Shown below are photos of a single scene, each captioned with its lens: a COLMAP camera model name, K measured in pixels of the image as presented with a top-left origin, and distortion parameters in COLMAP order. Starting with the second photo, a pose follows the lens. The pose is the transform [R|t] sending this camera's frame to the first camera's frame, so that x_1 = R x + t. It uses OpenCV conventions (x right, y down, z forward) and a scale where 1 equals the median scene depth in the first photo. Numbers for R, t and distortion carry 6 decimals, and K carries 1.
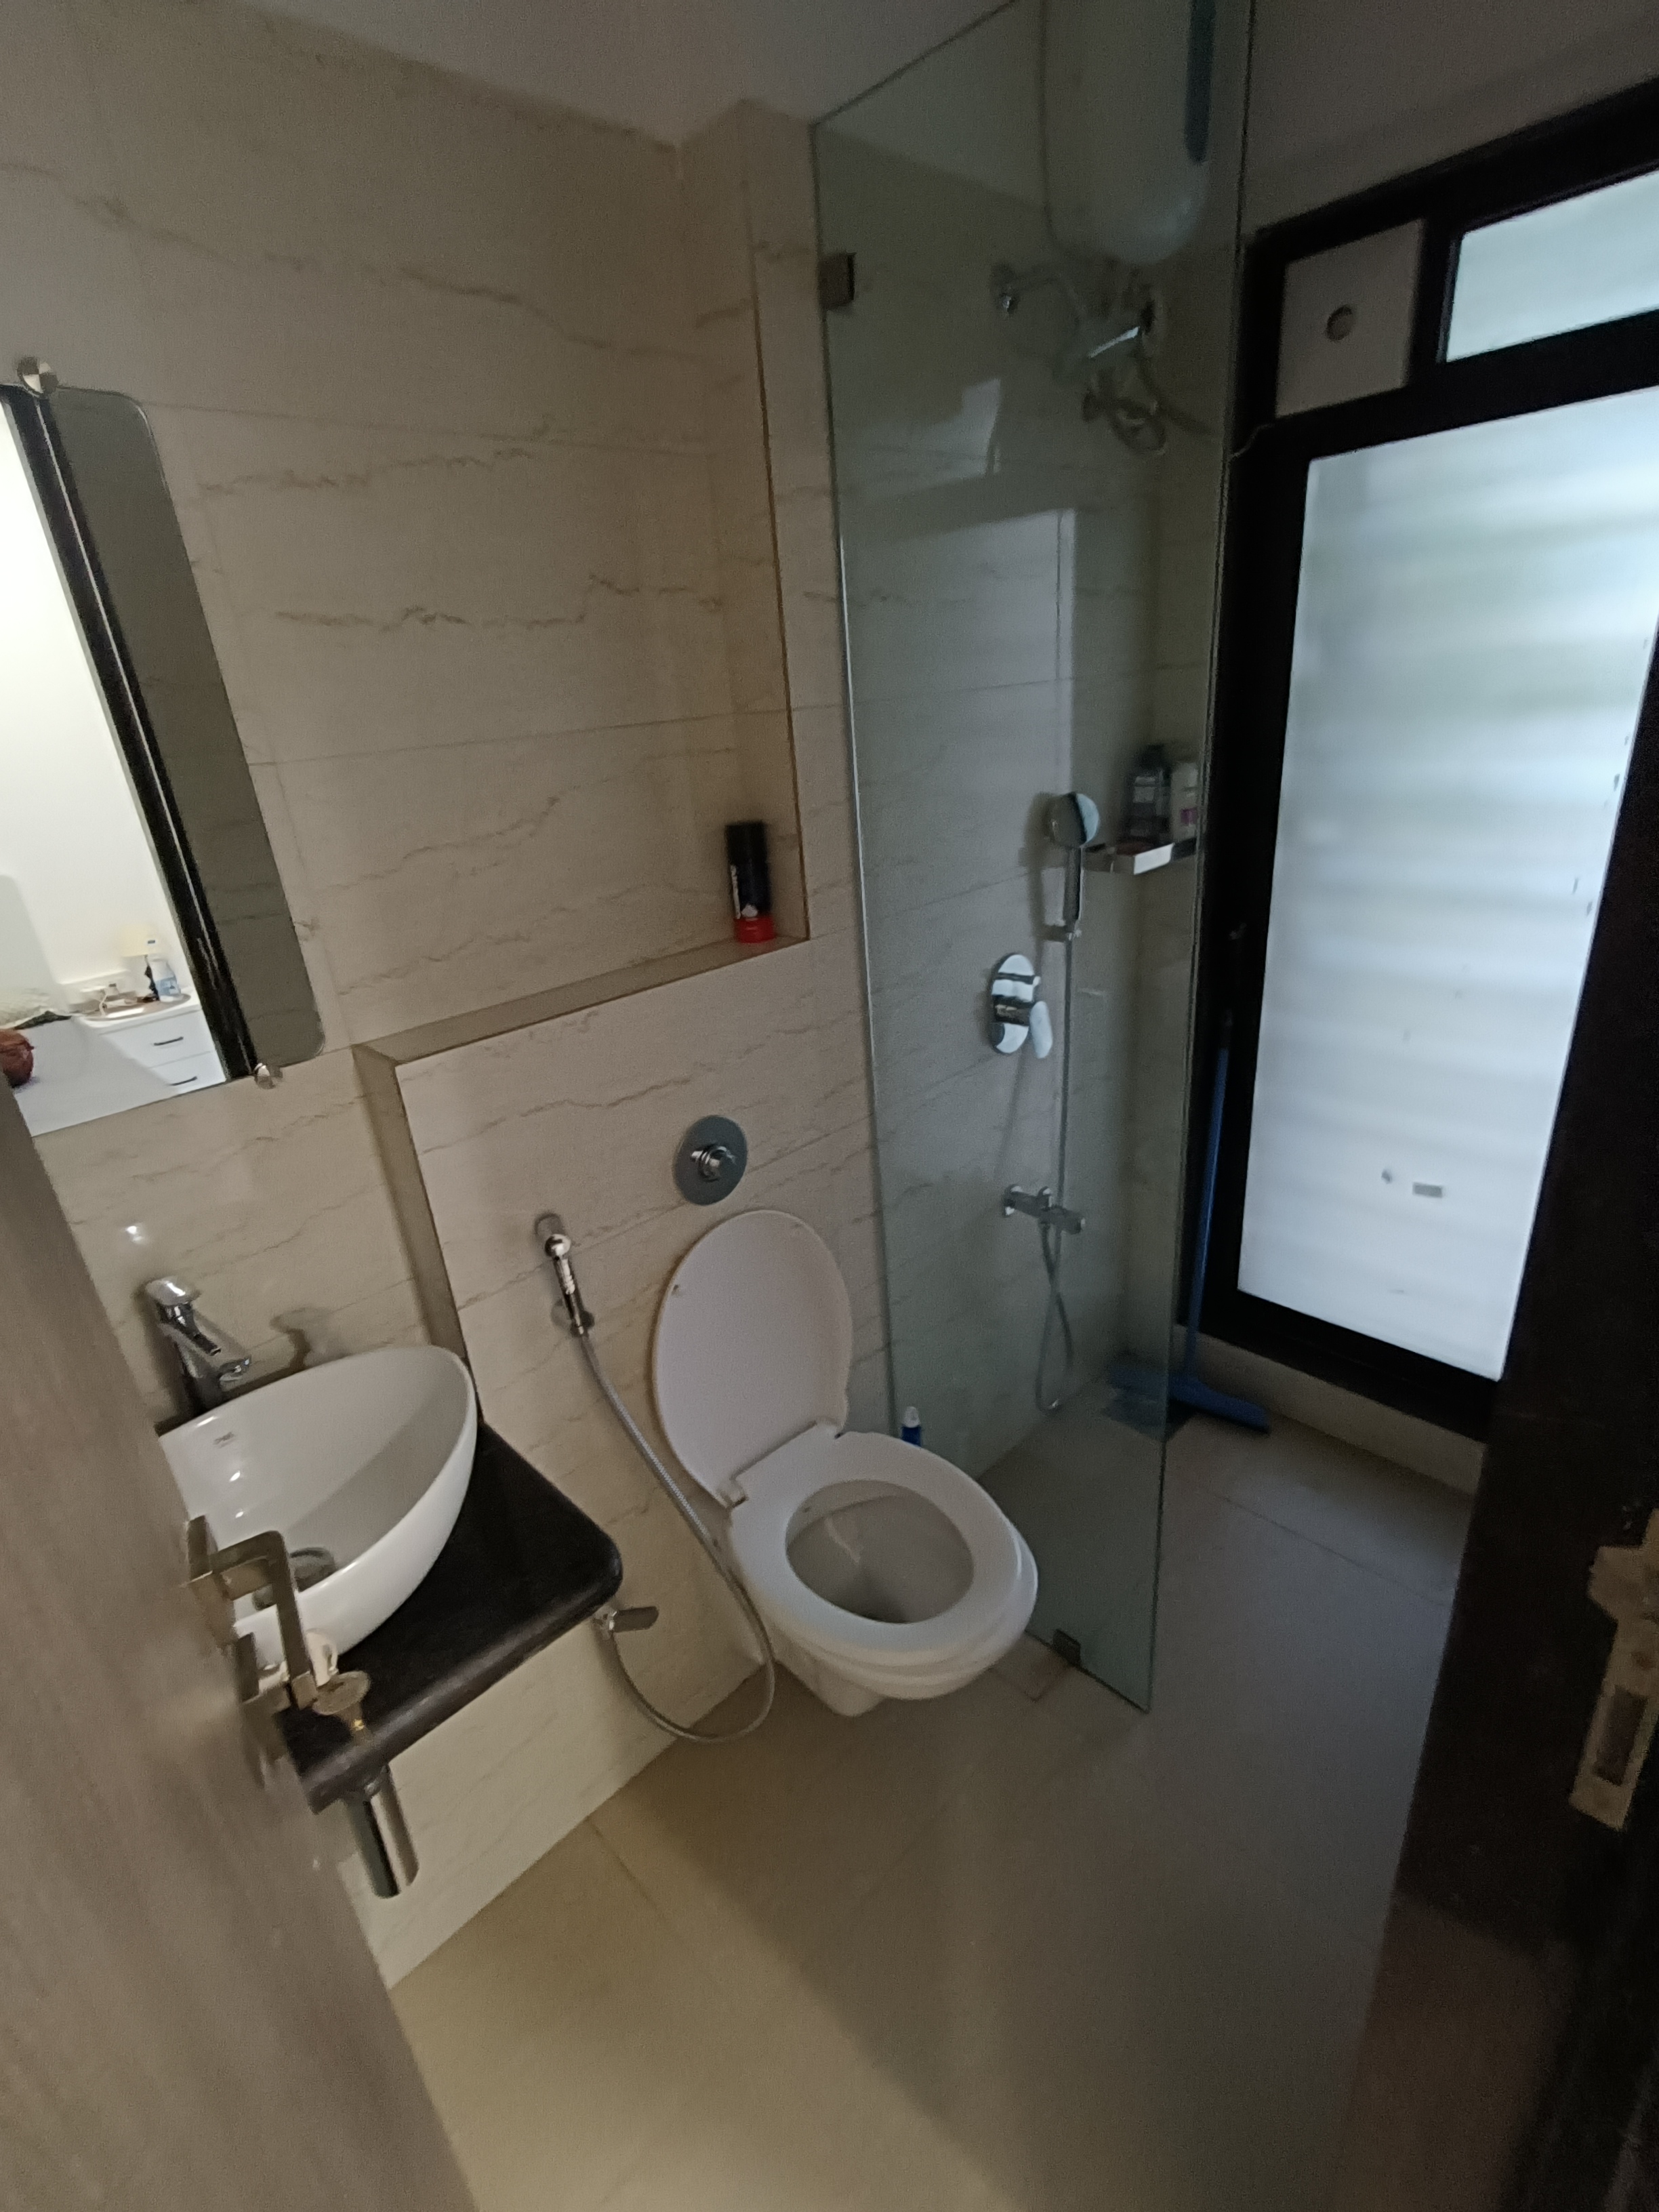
lens RADIAL K [[1028.2, 0, 825.9], [0, 1028.2, 1113.7], [0, 0, 1]] dist [0.009637, -0.002046]
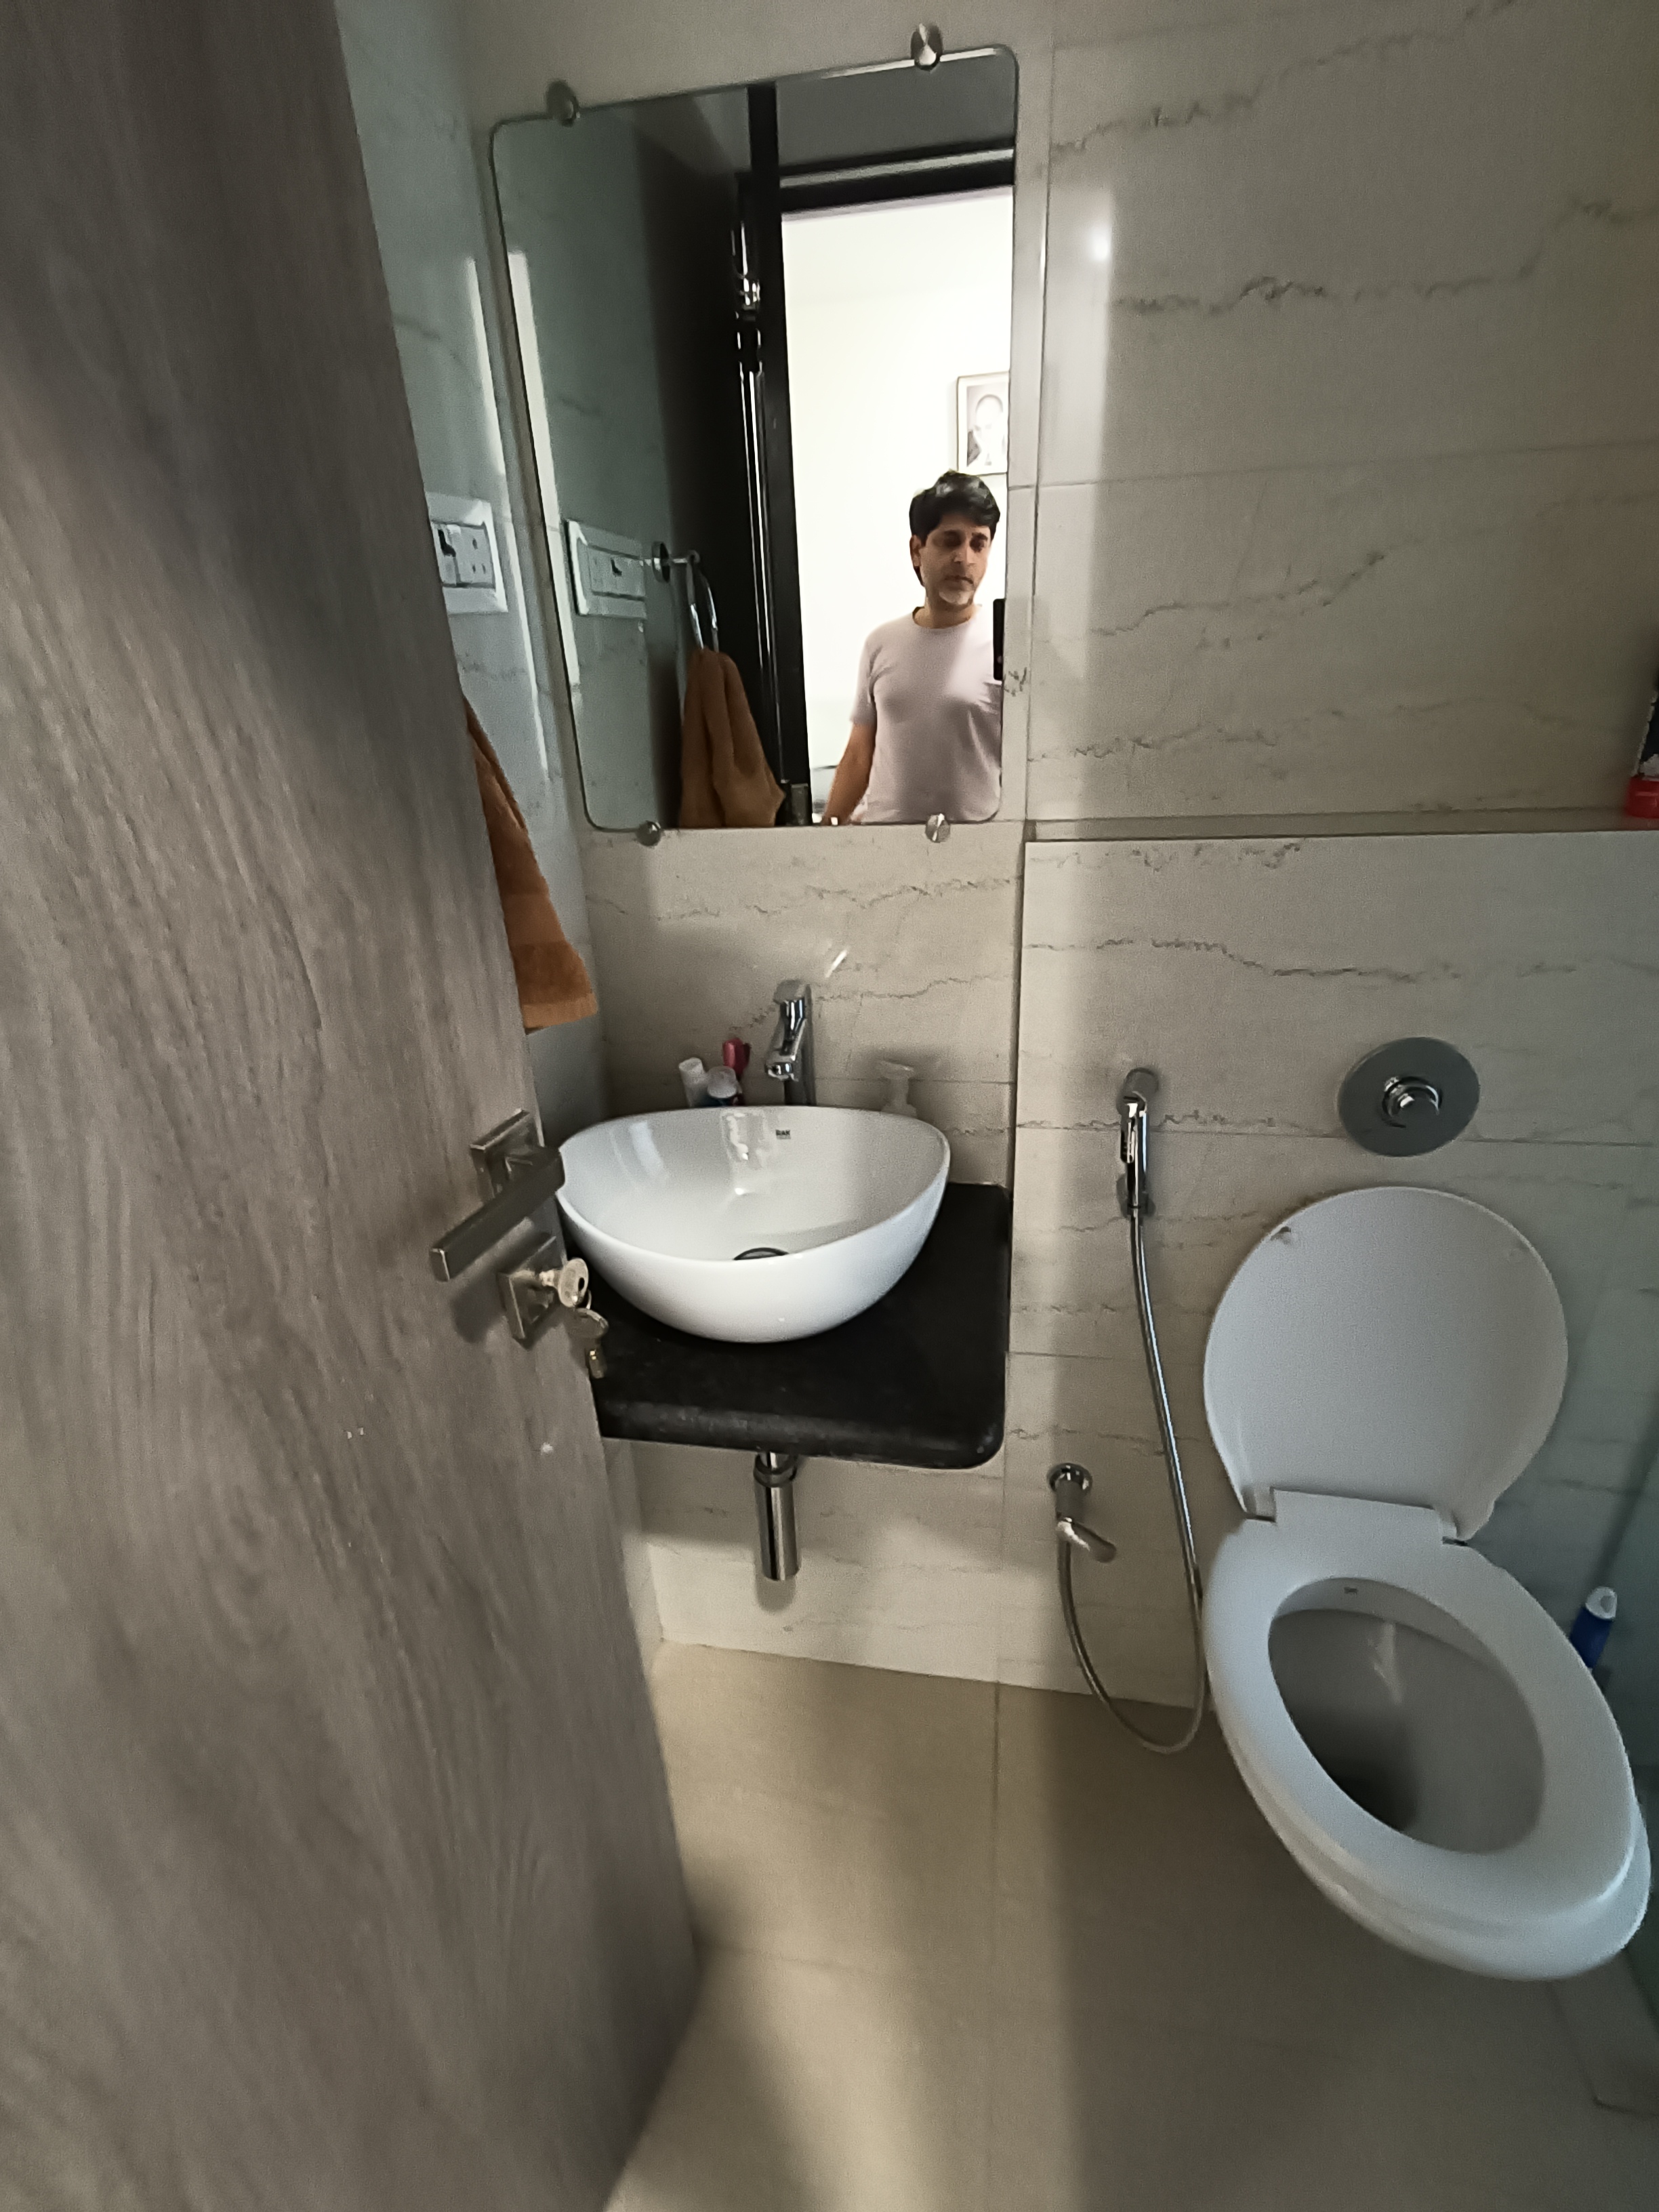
lens RADIAL K [[1028.2, 0, 818.9], [0, 1028.2, 1110.5], [0, 0, 1]] dist [0.009637, -0.002046]
pose [[0.591563, 0.386057, -0.707823, 0.161824], [-0.312799, 0.919040, 0.239837, 0.008966], [0.743109, 0.079527, 0.664428, 0.210991]]
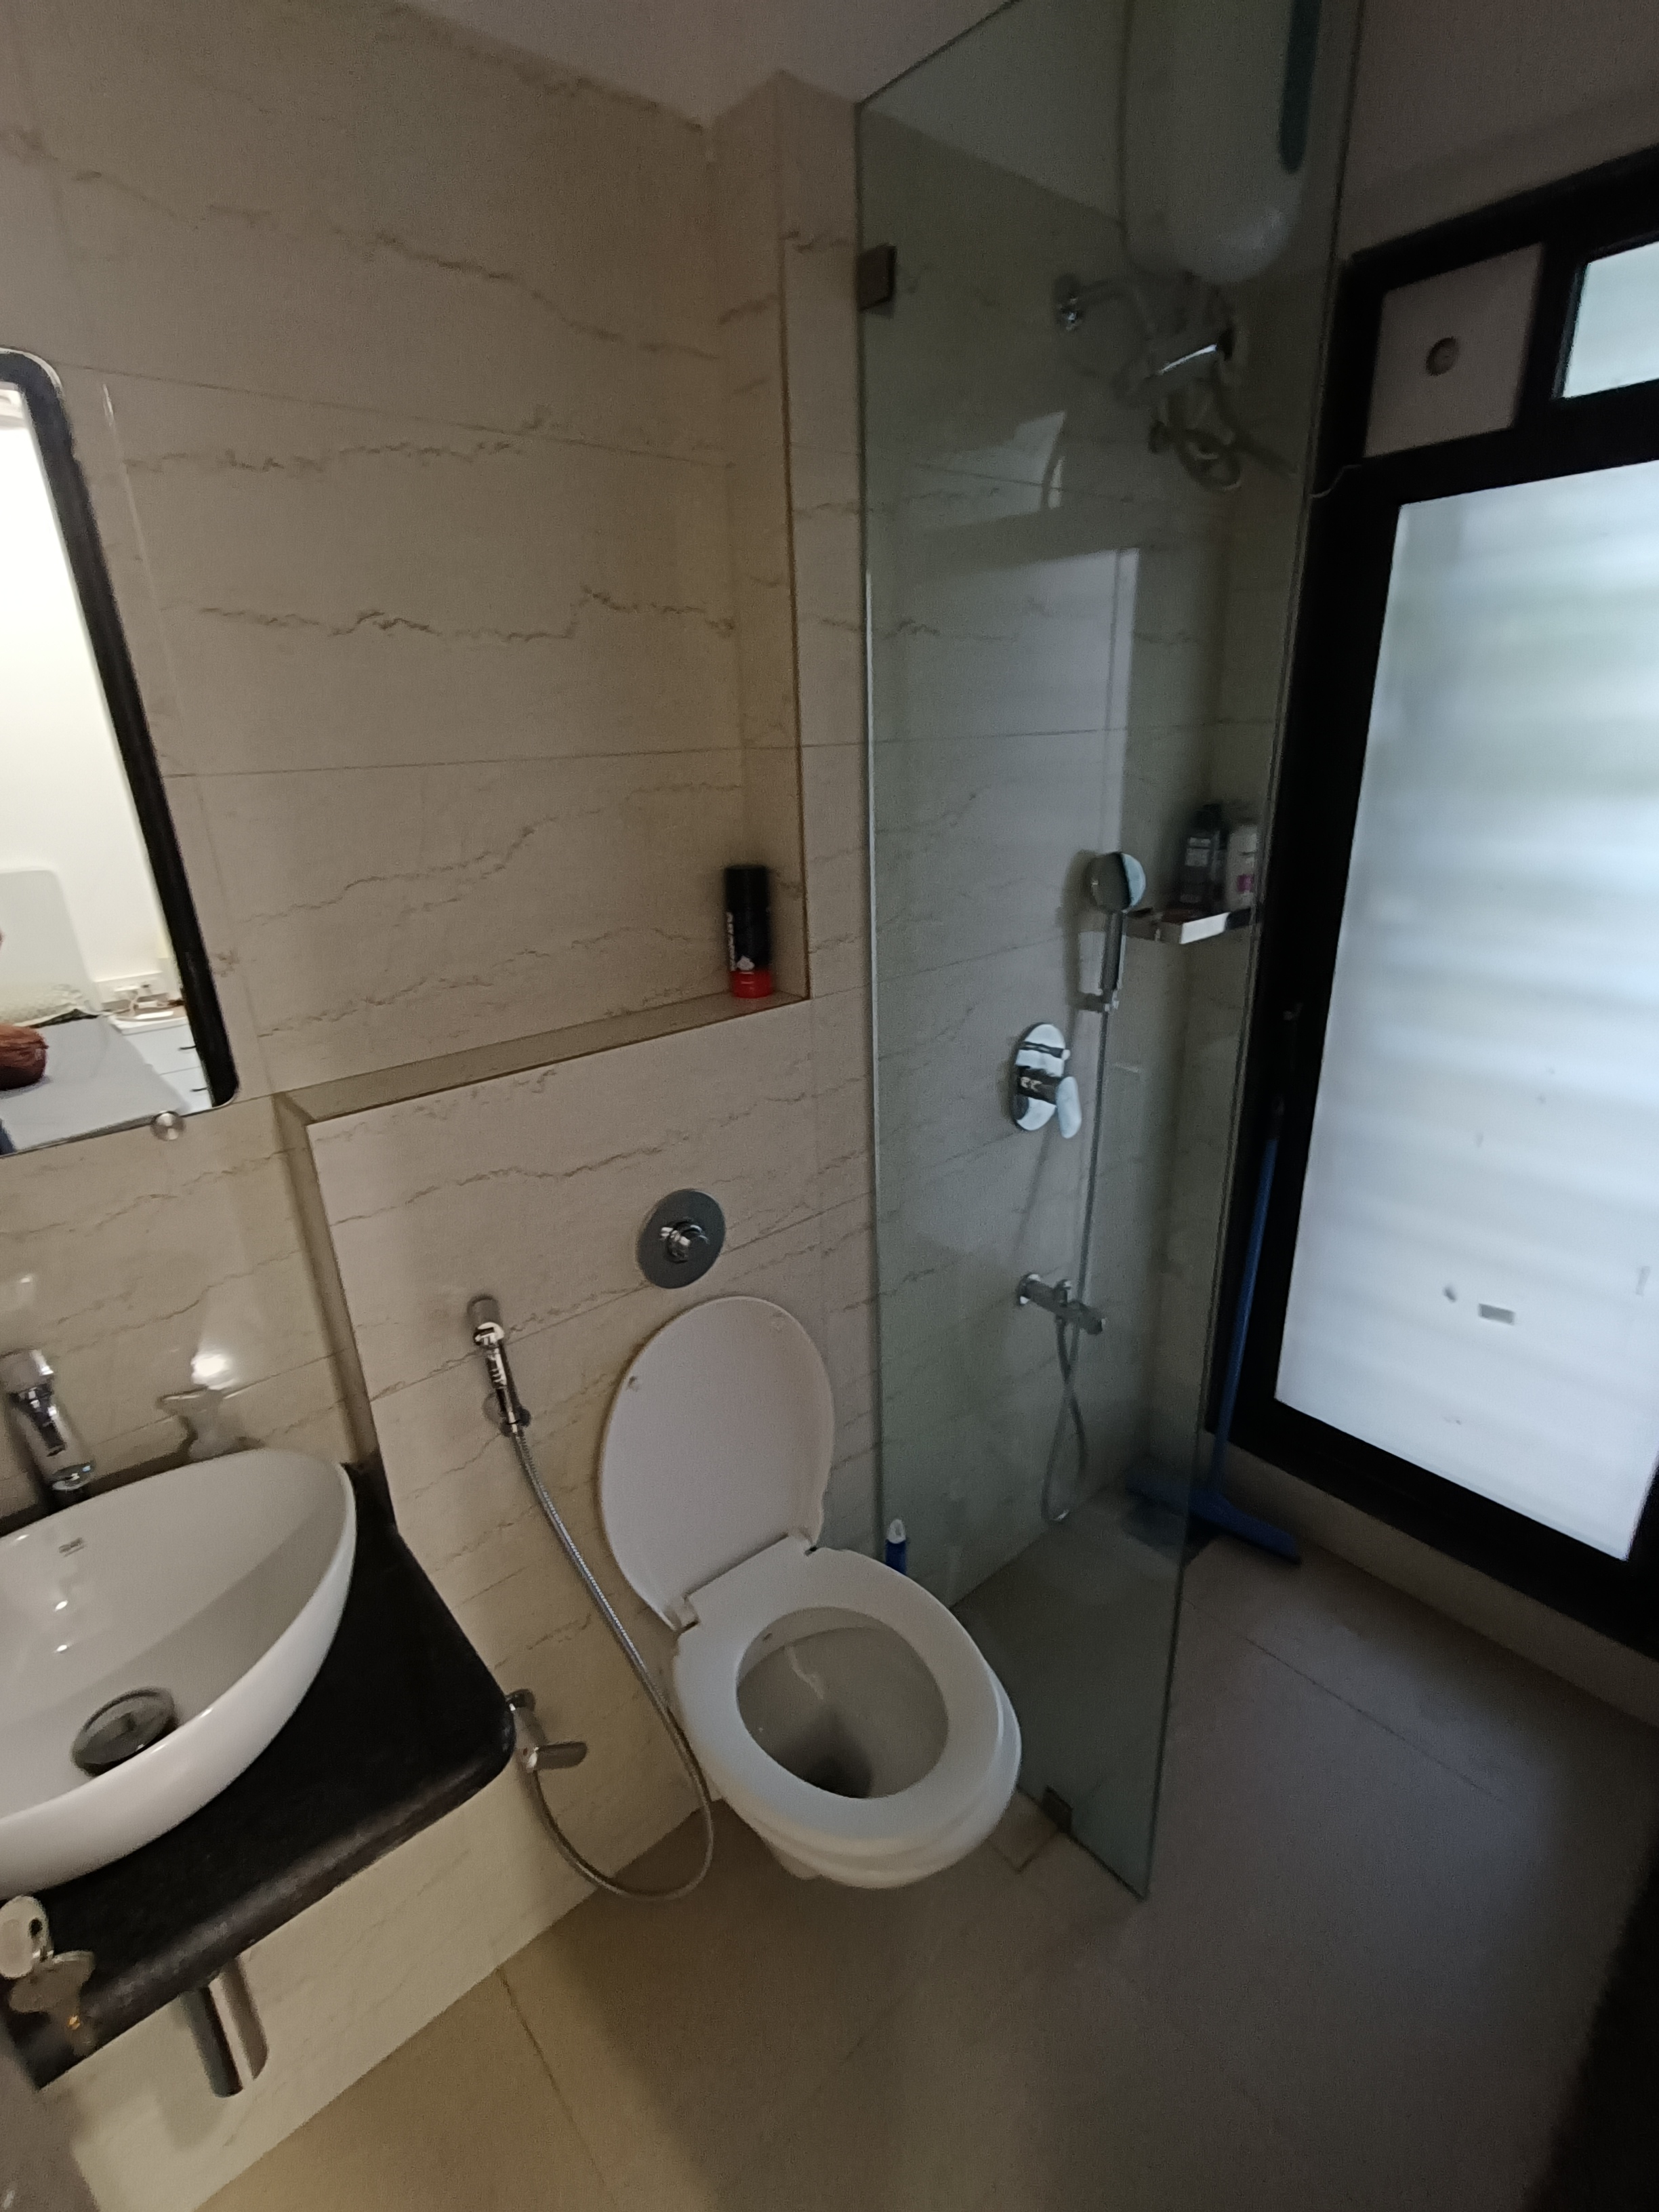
lens RADIAL K [[1028.2, 0, 831.1], [0, 1028.2, 1112.9], [0, 0, 1]] dist [0.009637, -0.002046]
pose [[0.997294, 0.063577, -0.036909, 0.043499], [-0.064774, 0.997381, -0.032188, -0.043652], [0.034766, 0.034492, 0.998800, 0.109493]]
